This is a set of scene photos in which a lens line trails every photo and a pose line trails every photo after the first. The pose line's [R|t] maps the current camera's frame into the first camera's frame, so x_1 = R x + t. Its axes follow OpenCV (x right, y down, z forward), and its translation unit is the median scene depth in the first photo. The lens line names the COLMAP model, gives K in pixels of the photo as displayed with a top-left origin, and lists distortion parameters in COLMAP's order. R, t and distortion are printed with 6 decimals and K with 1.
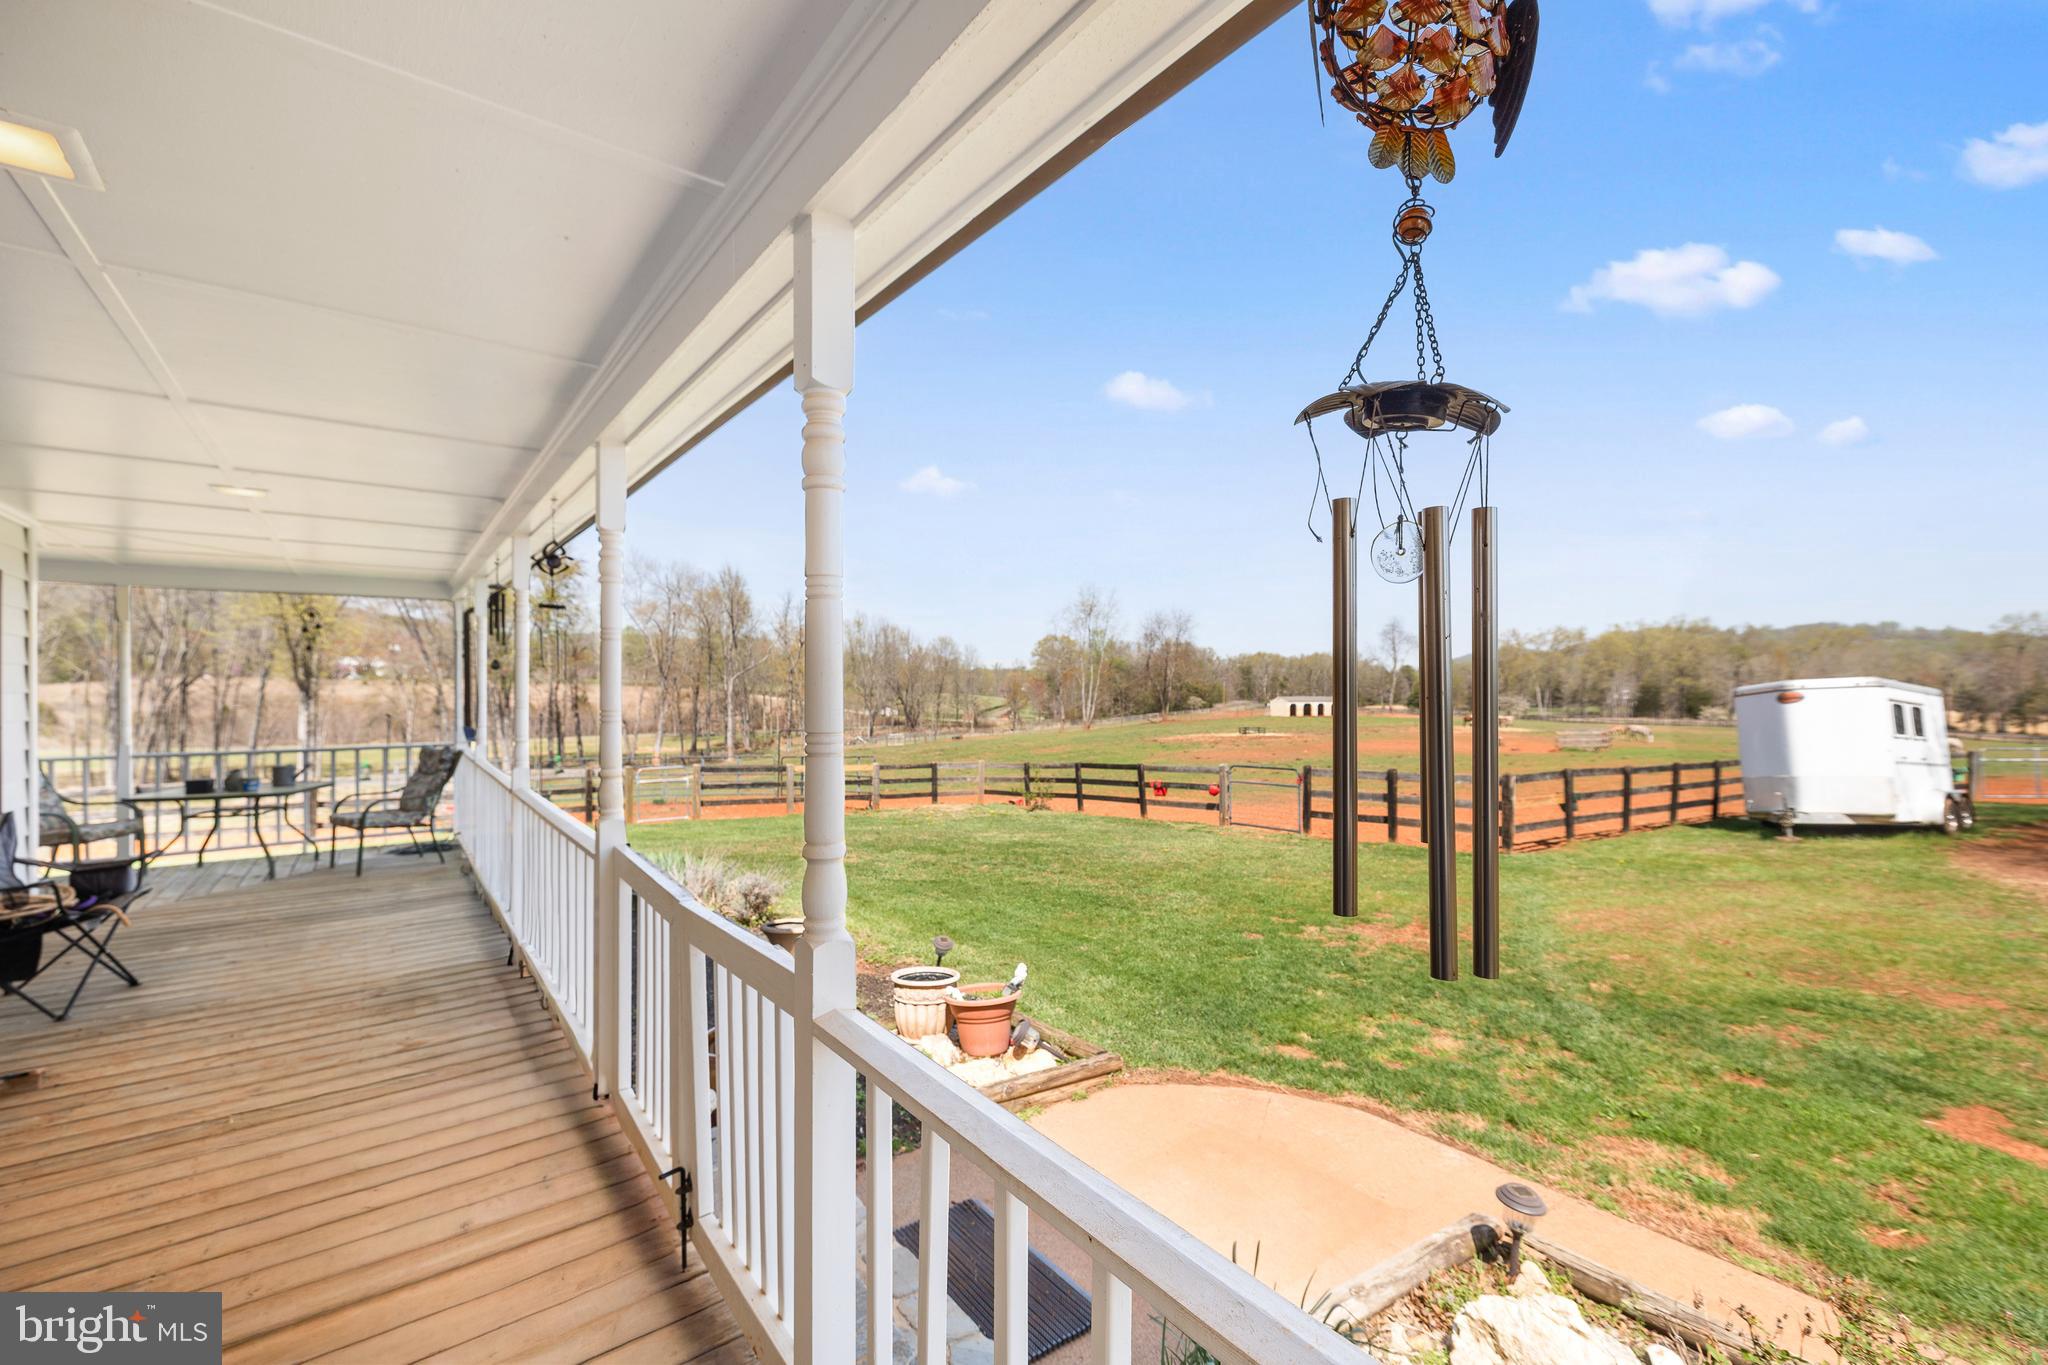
lens RADIAL K [[860.7, 0, 1031.4], [0, 860.7, 687.0], [0, 0, 1]] dist [0.002167, -0.000004]
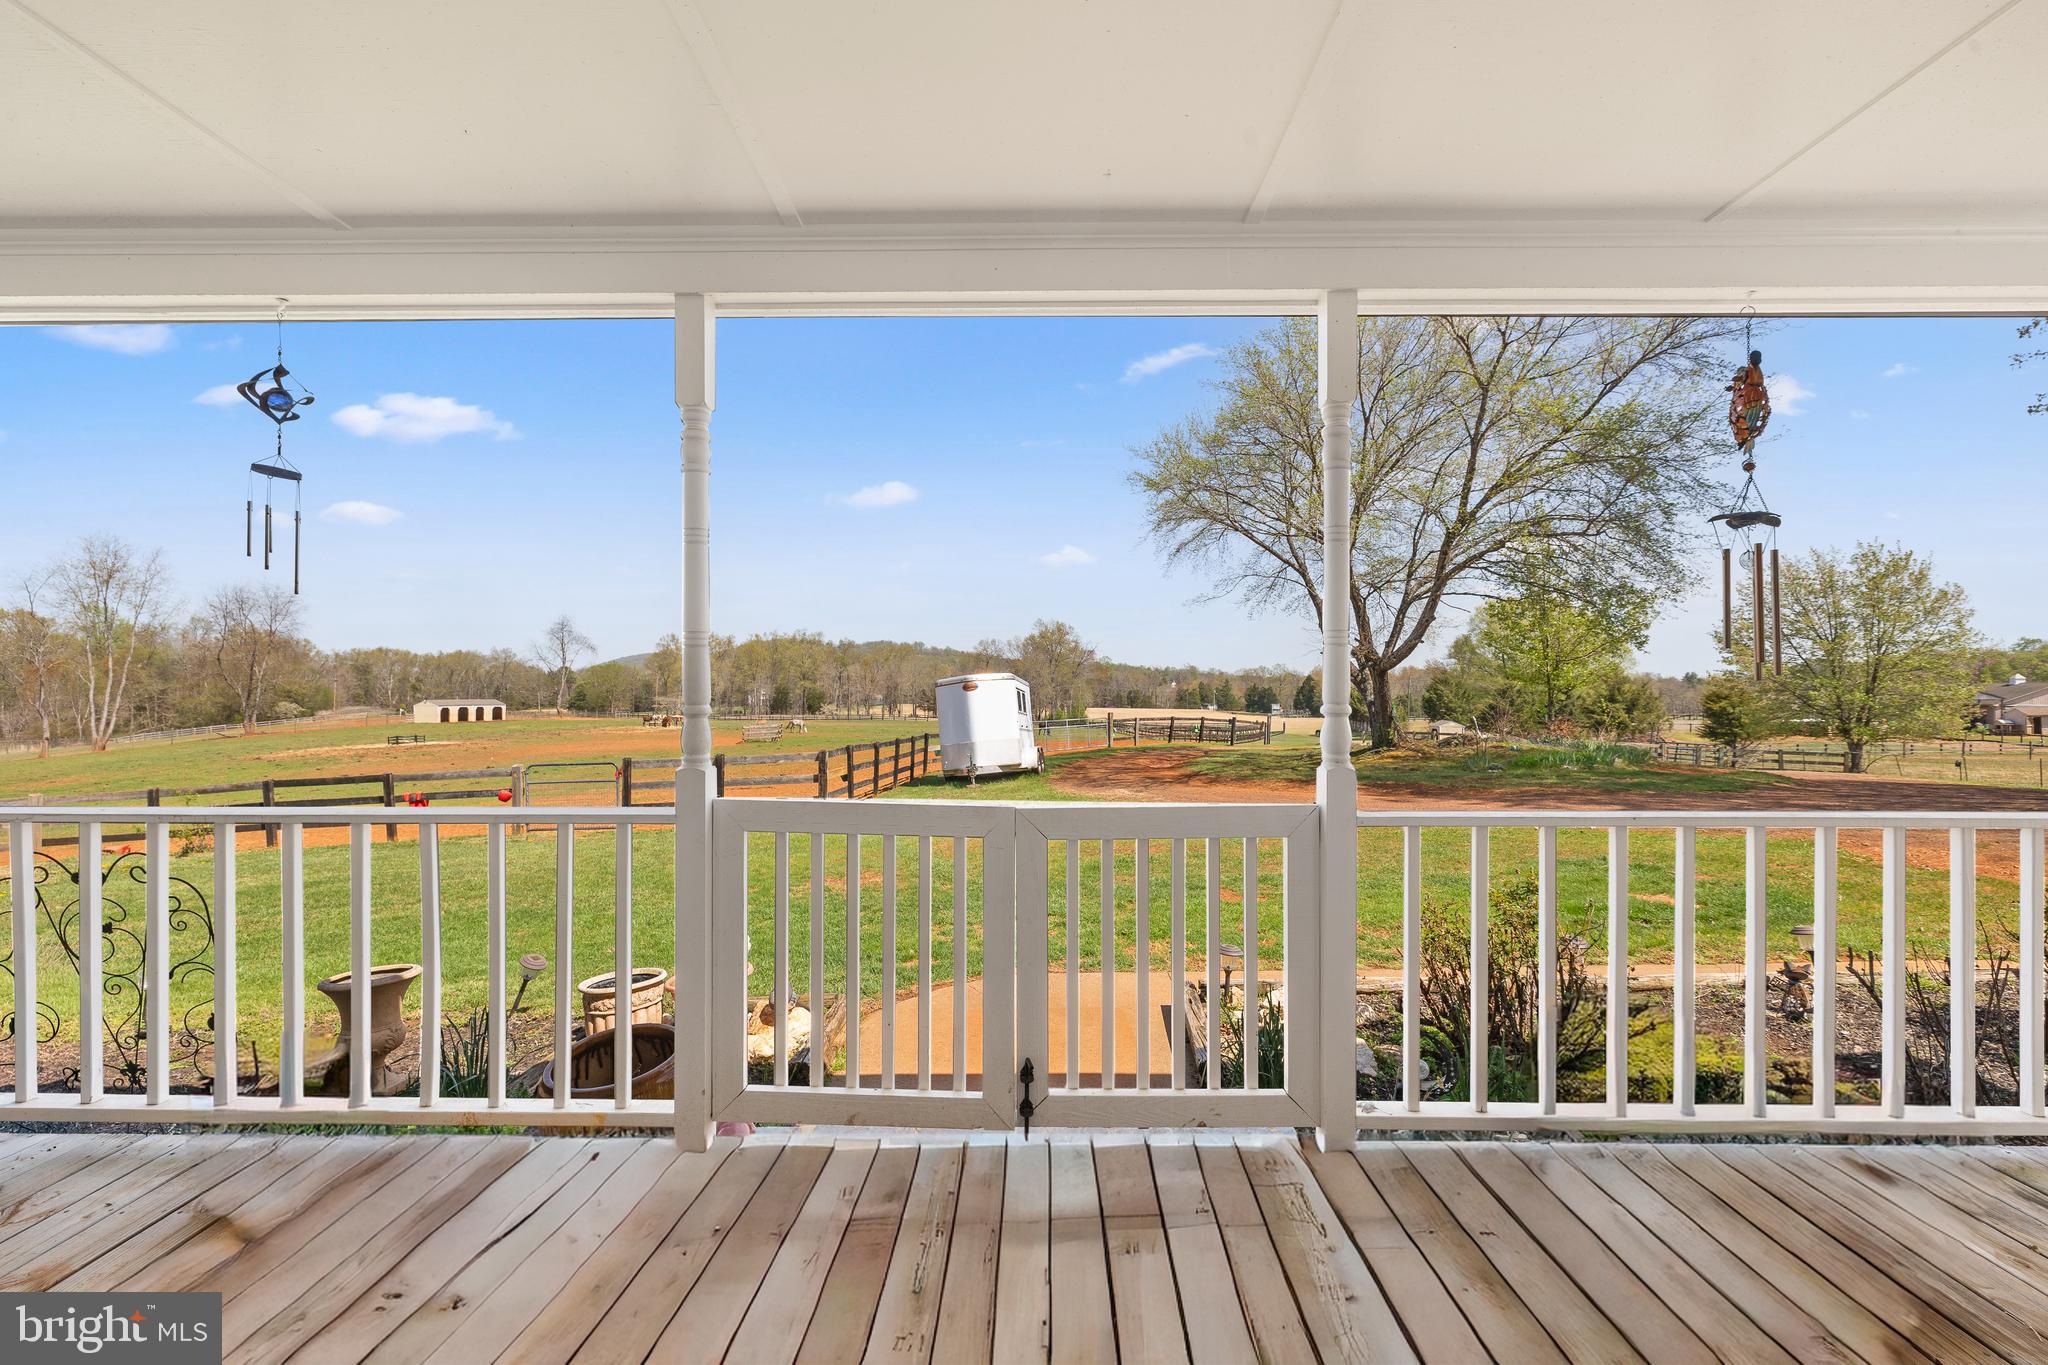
lens RADIAL K [[860.7, 0, 1031.4], [0, 860.7, 687.0], [0, 0, 1]] dist [0.002167, -0.000004]
pose [[0.617709, -0.000614, 0.786407, -0.136362], [0.002560, 0.999996, -0.001230, 0.011776], [-0.786403, 0.002772, 0.617708, 0.037126]]
